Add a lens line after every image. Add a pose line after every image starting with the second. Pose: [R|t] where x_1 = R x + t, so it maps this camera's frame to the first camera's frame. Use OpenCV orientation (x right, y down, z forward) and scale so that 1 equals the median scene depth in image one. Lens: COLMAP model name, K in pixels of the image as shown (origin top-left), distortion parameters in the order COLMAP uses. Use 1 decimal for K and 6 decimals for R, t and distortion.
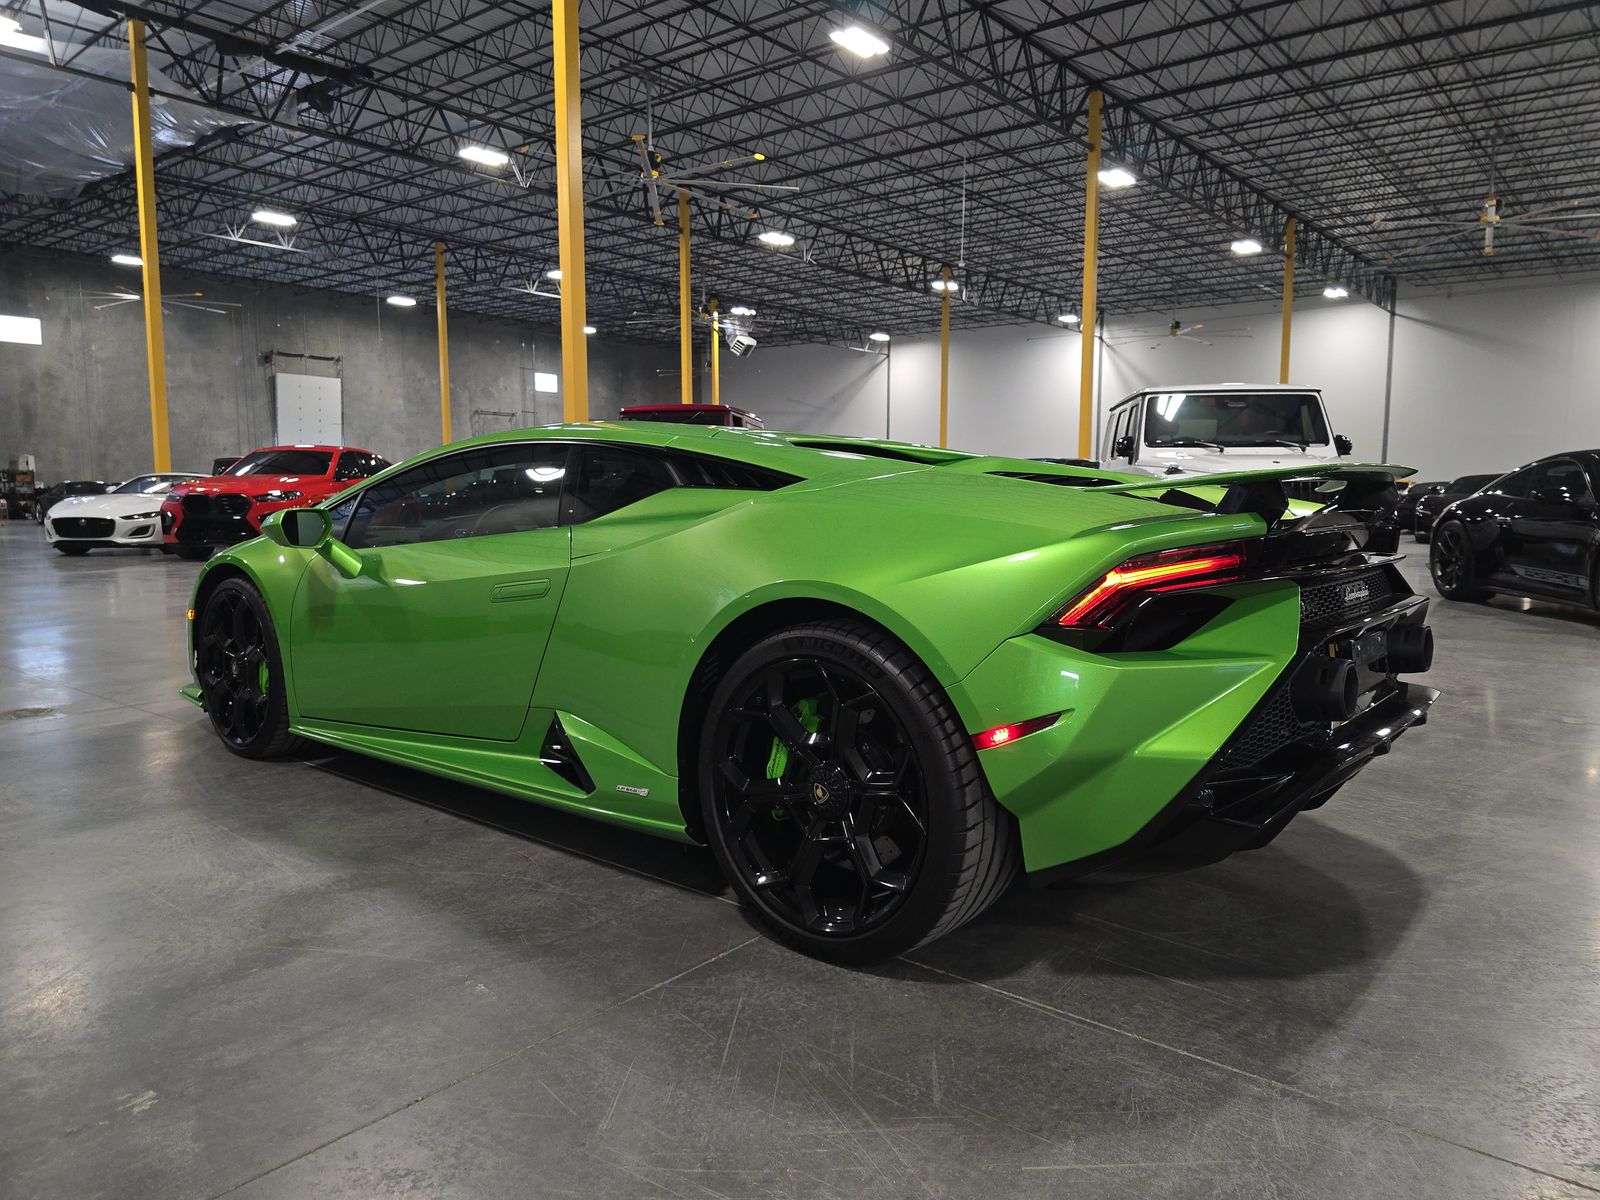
lens RADIAL K [[1083.5, 0, 804.6], [0, 1083.5, 609.2], [0, 0, 1]] dist [0.048280, -0.043060]
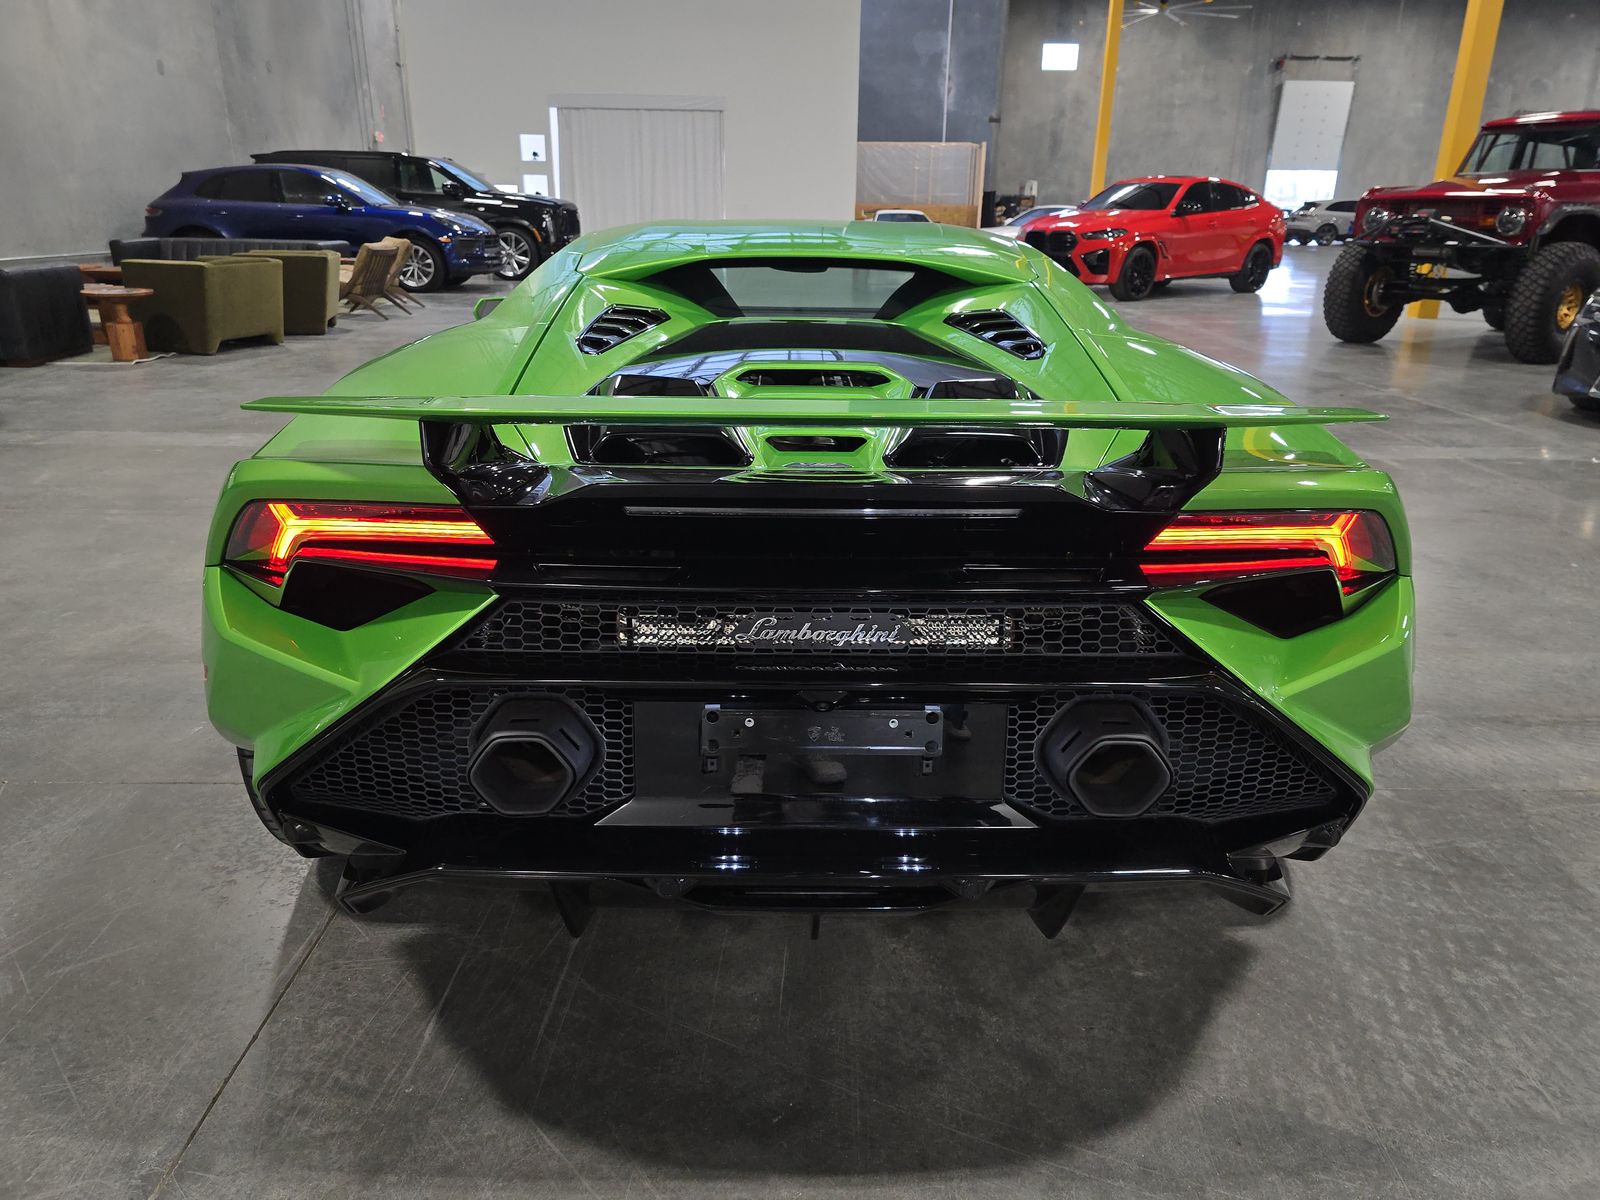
lens RADIAL K [[1083.5, 0, 804.6], [0, 1083.5, 609.2], [0, 0, 1]] dist [0.048280, -0.043060]
pose [[0.650749, 0.271491, -0.709097, 0.049981], [-0.093147, 0.955381, 0.280303, -0.010276], [0.753558, -0.116357, 0.647002, 0.035471]]
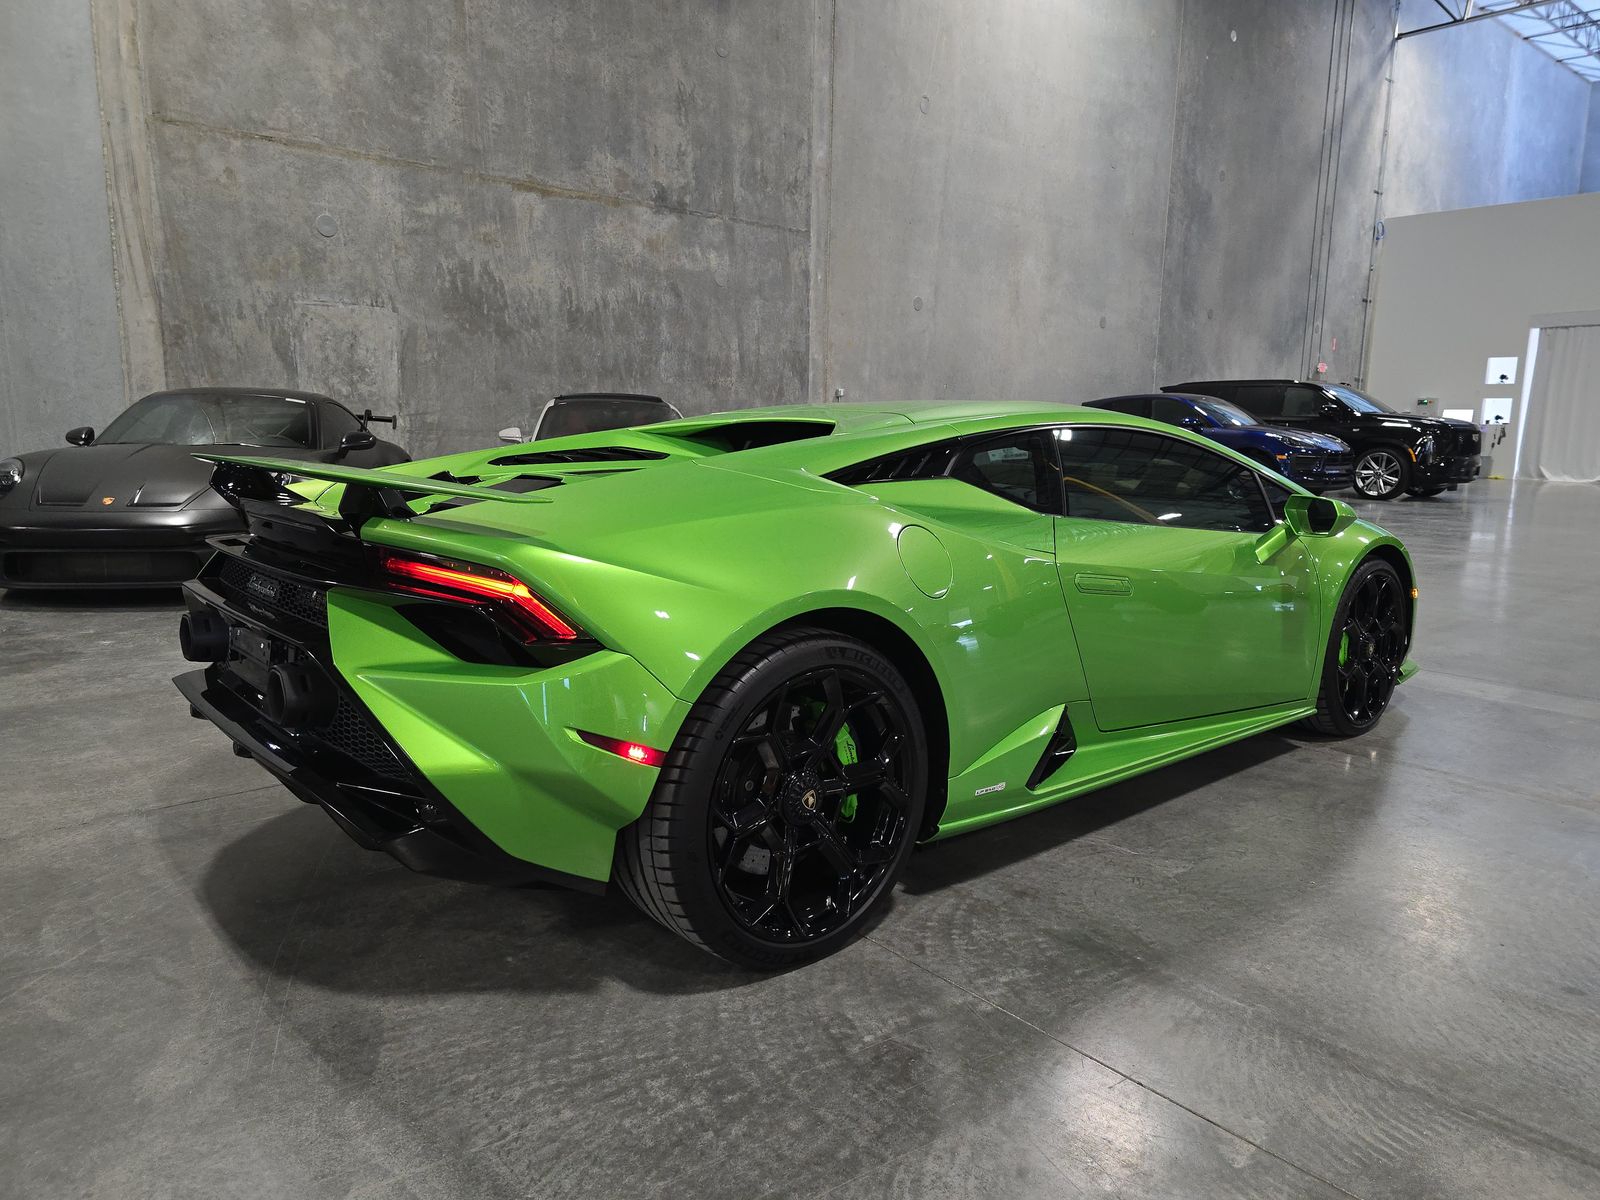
lens RADIAL K [[1083.5, 0, 804.6], [0, 1083.5, 609.2], [0, 0, 1]] dist [0.048280, -0.043060]
pose [[-0.166312, 0.164362, -0.972278, 0.078518], [-0.117351, 0.975704, 0.185014, -0.013580], [0.979065, 0.144868, -0.142983, 0.092002]]
